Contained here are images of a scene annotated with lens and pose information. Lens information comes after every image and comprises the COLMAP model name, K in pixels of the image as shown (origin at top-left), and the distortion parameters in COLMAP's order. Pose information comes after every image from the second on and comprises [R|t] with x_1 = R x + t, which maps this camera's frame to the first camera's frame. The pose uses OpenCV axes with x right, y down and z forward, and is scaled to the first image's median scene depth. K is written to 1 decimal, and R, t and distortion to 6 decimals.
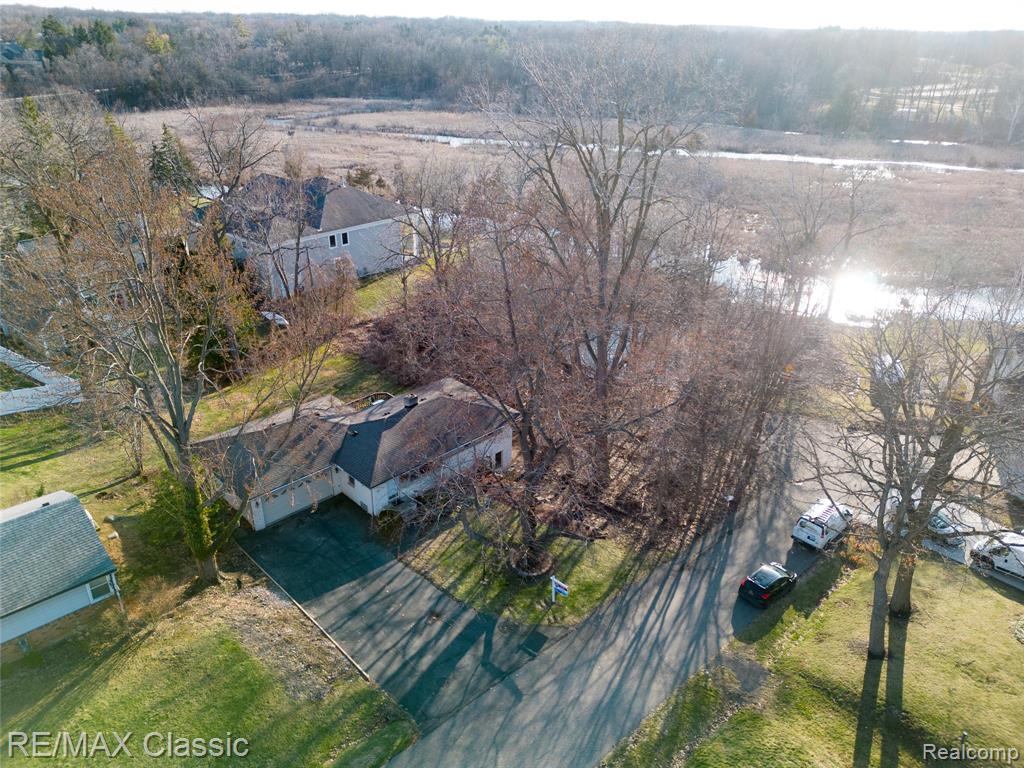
lens RADIAL K [[720.3, 0, 509.6], [0, 720.3, 378.3], [0, 0, 1]] dist [0.088197, -0.082042]
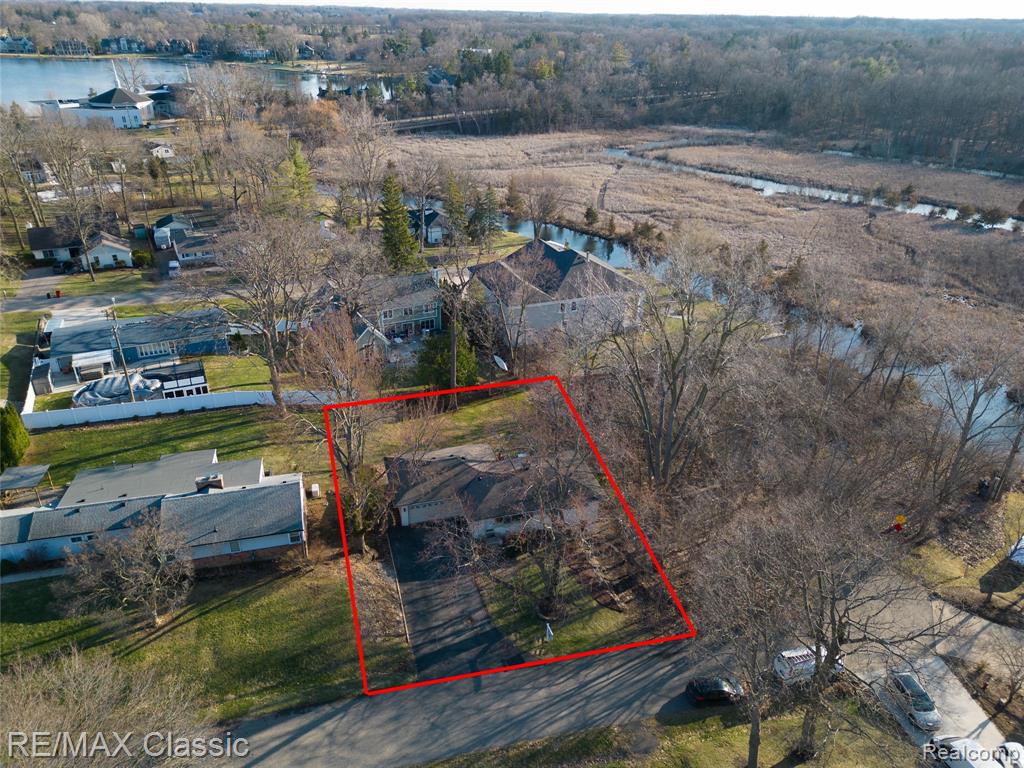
lens RADIAL K [[720.3, 0, 509.6], [0, 720.3, 378.3], [0, 0, 1]] dist [0.088197, -0.082042]
pose [[0.878113, 0.220125, -0.424809, 0.096782], [-0.213679, 0.974841, 0.063446, -0.053648], [0.428088, 0.035060, 0.903057, -0.067554]]
